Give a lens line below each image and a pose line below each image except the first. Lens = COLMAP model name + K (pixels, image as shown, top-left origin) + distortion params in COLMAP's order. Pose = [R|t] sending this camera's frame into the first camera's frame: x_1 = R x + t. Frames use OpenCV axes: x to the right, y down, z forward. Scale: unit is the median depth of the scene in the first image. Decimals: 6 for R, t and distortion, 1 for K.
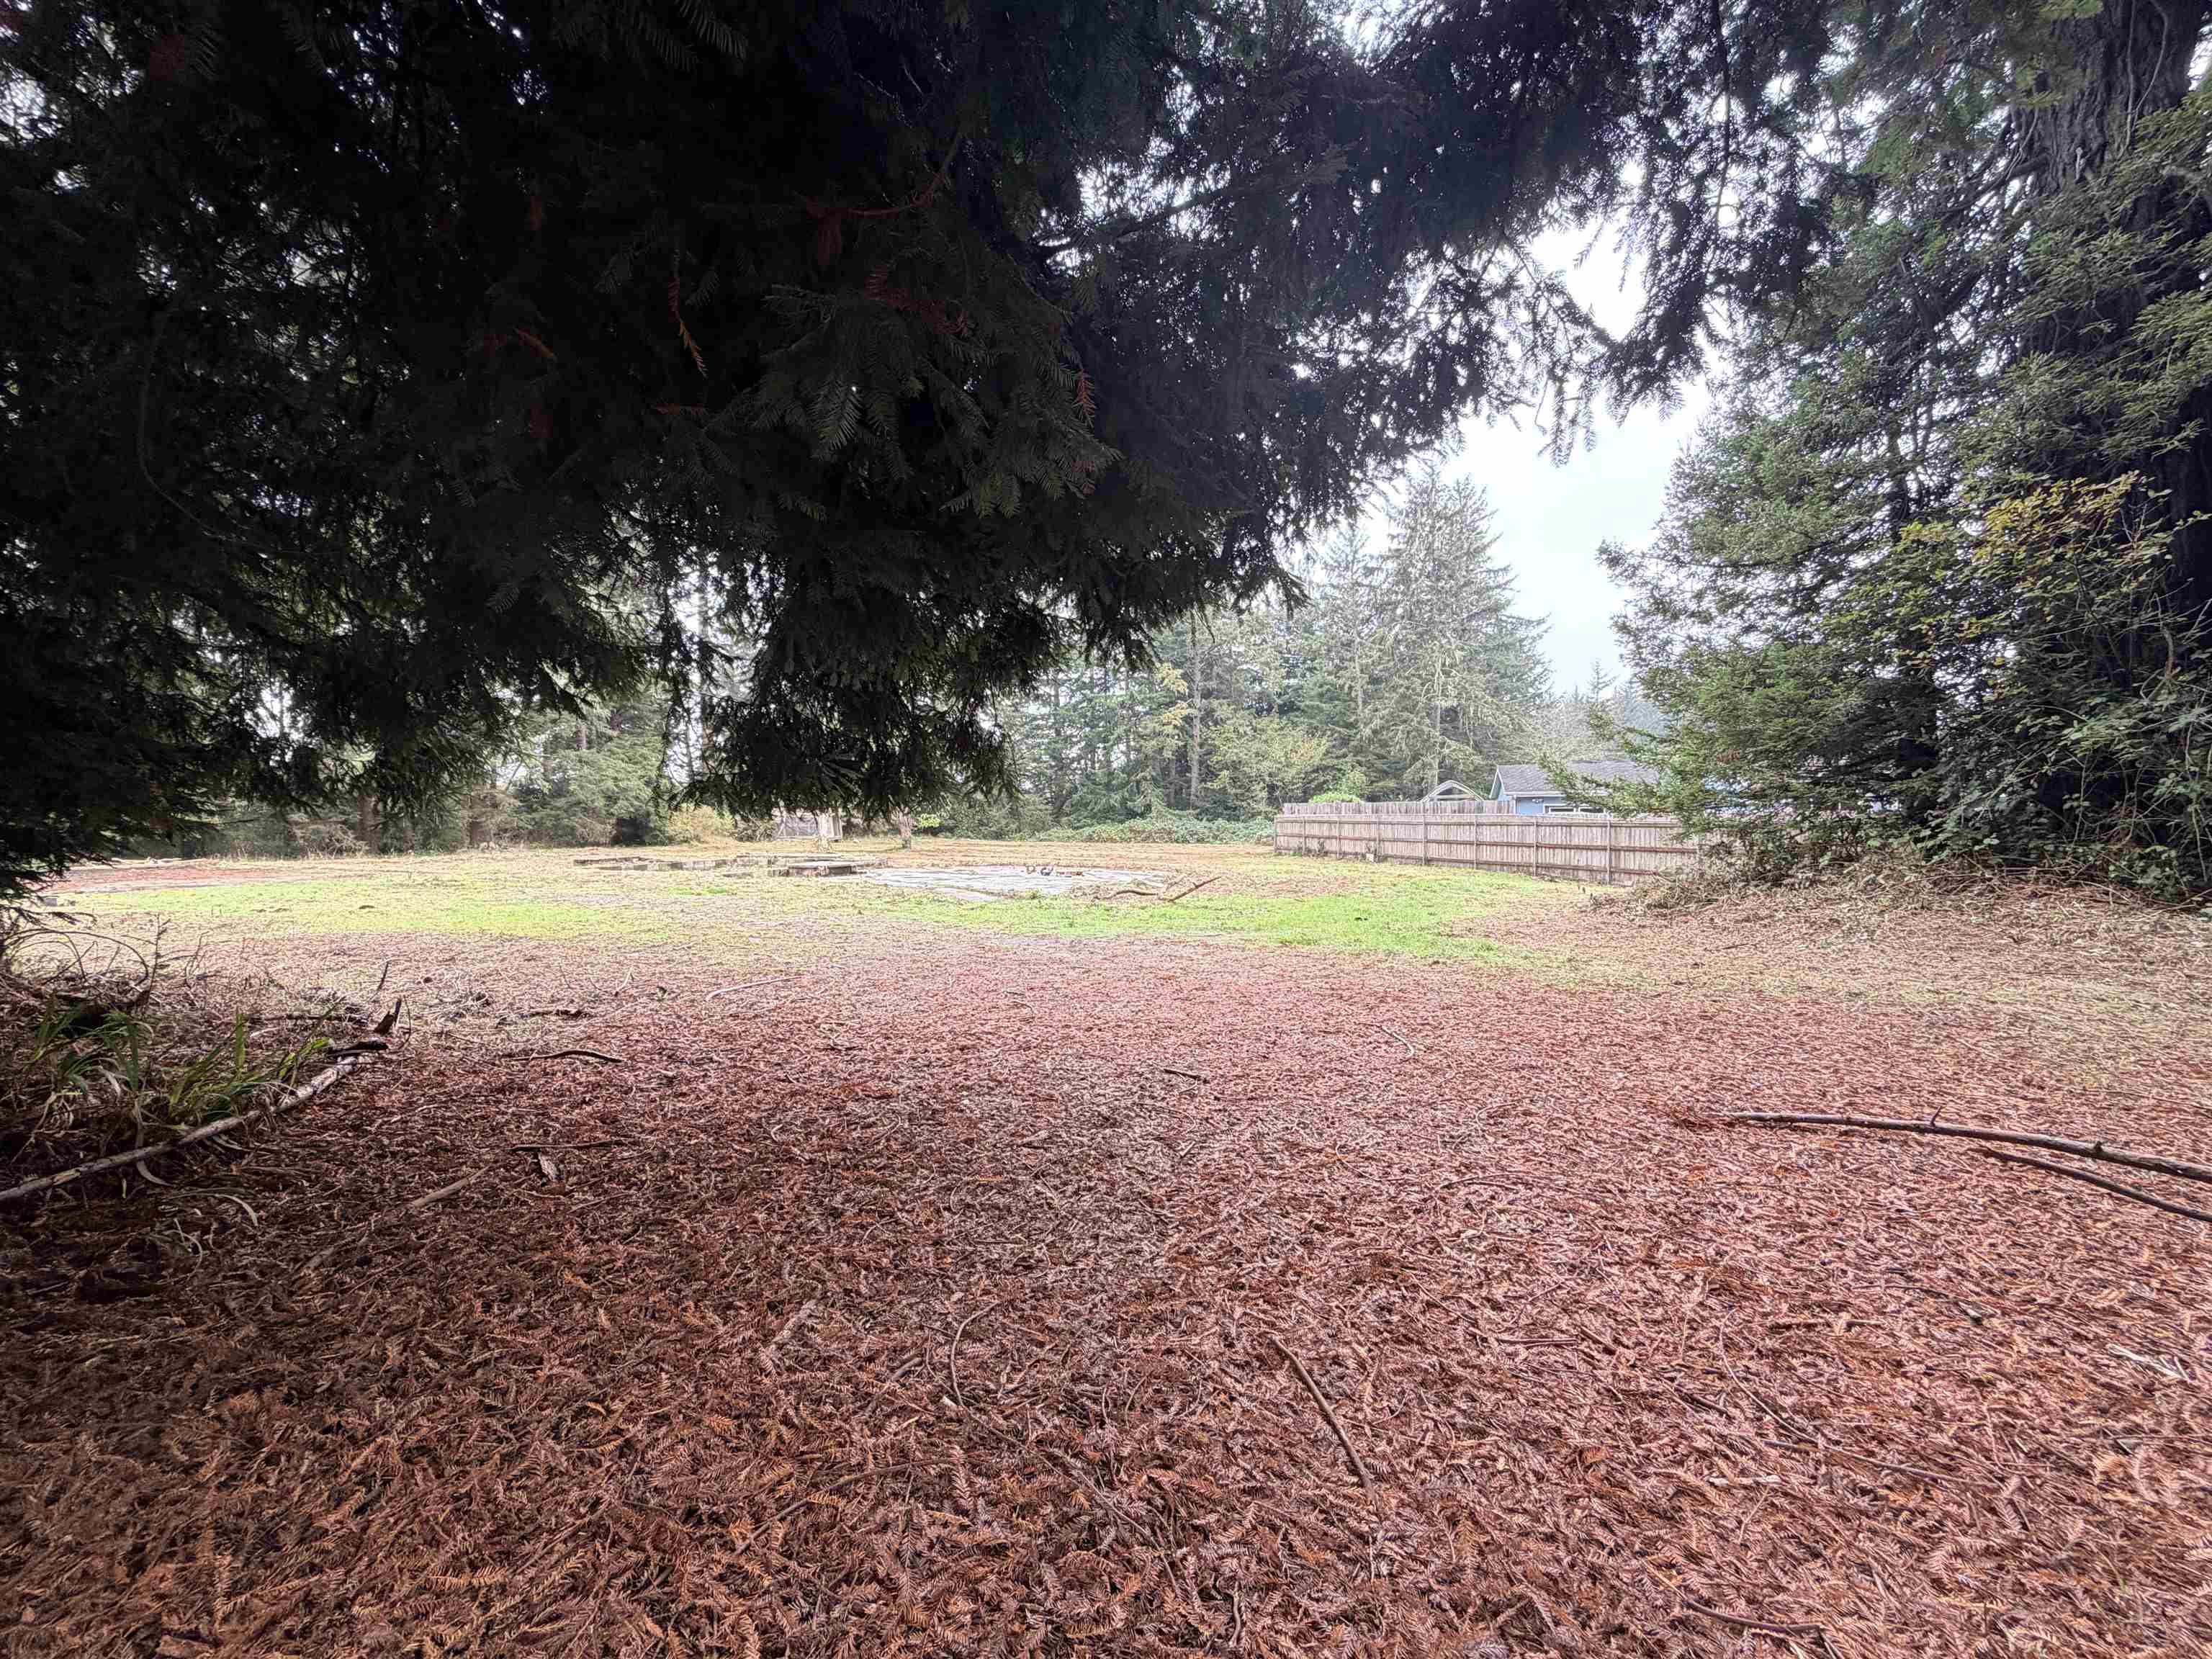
lens RADIAL K [[882.6, 0, 1098.6], [0, 882.6, 833.8], [0, 0, 1]] dist [0.000196, 0.000268]
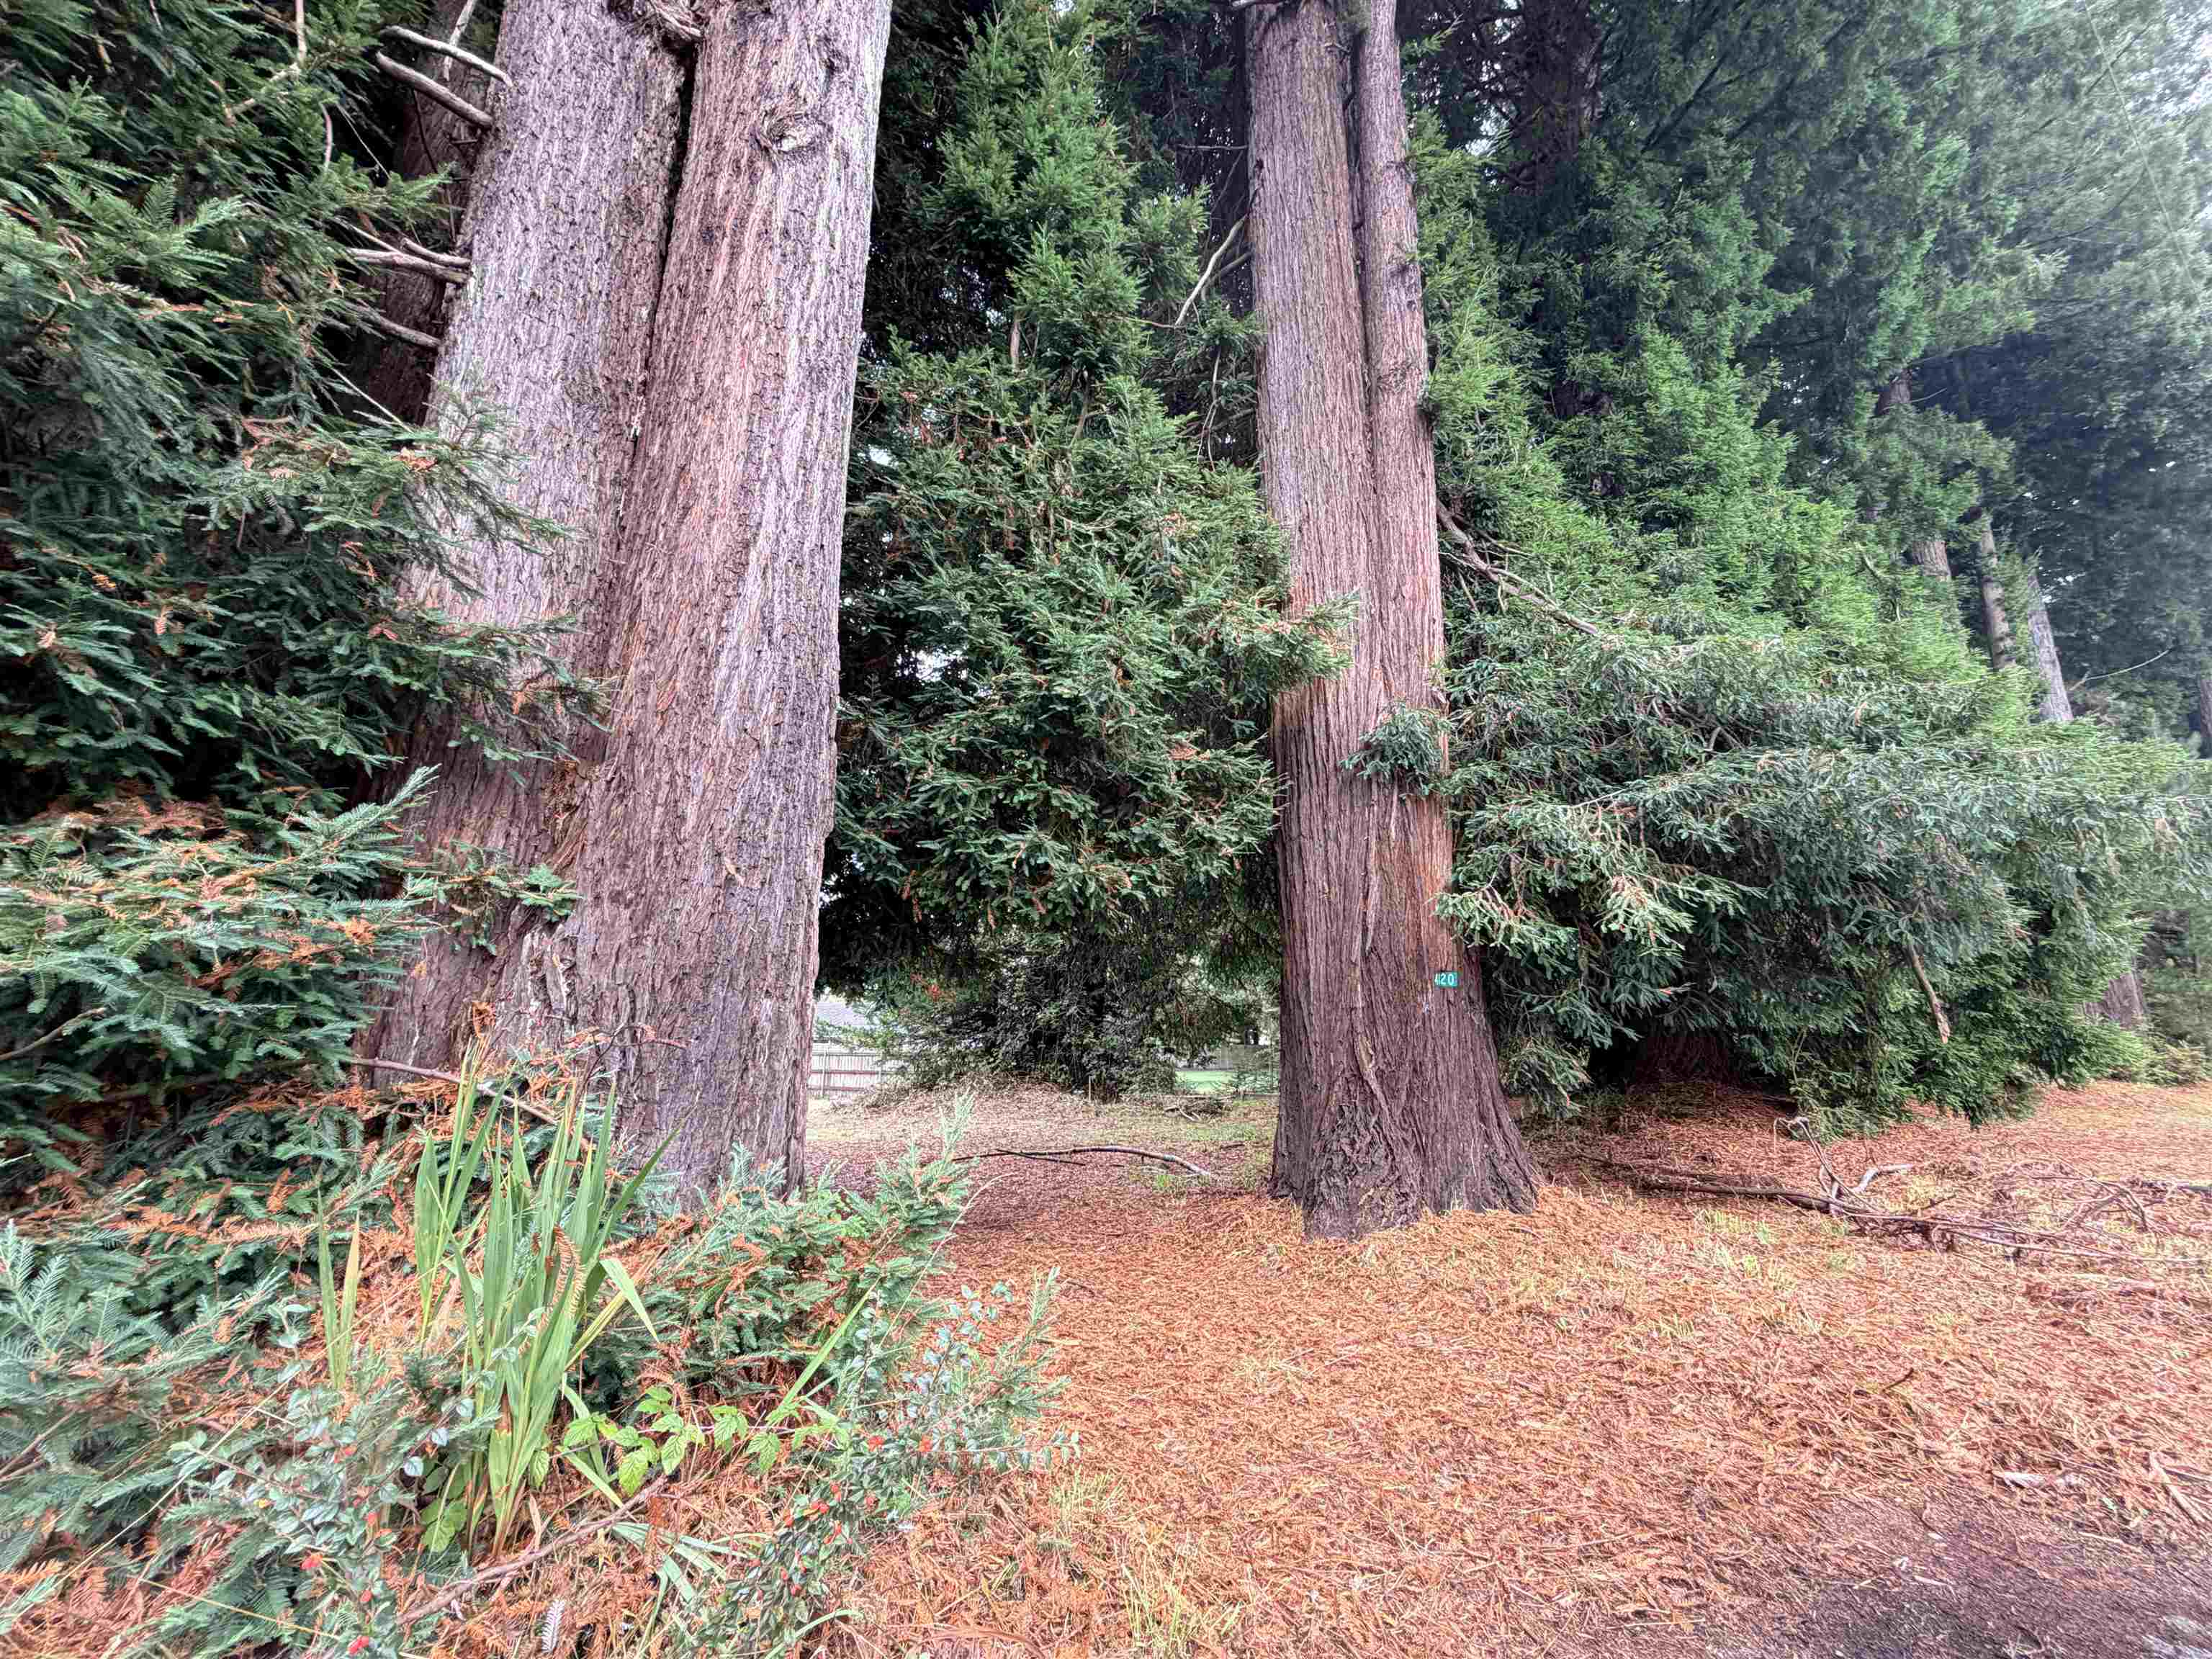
lens RADIAL K [[882.6, 0, 1098.6], [0, 882.6, 833.8], [0, 0, 1]] dist [0.000196, 0.000268]
pose [[0.647905, 0.182265, 0.739593, -0.148768], [0.007469, 0.969384, -0.245438, -0.001365], [-0.761684, 0.164545, 0.626707, -0.161991]]
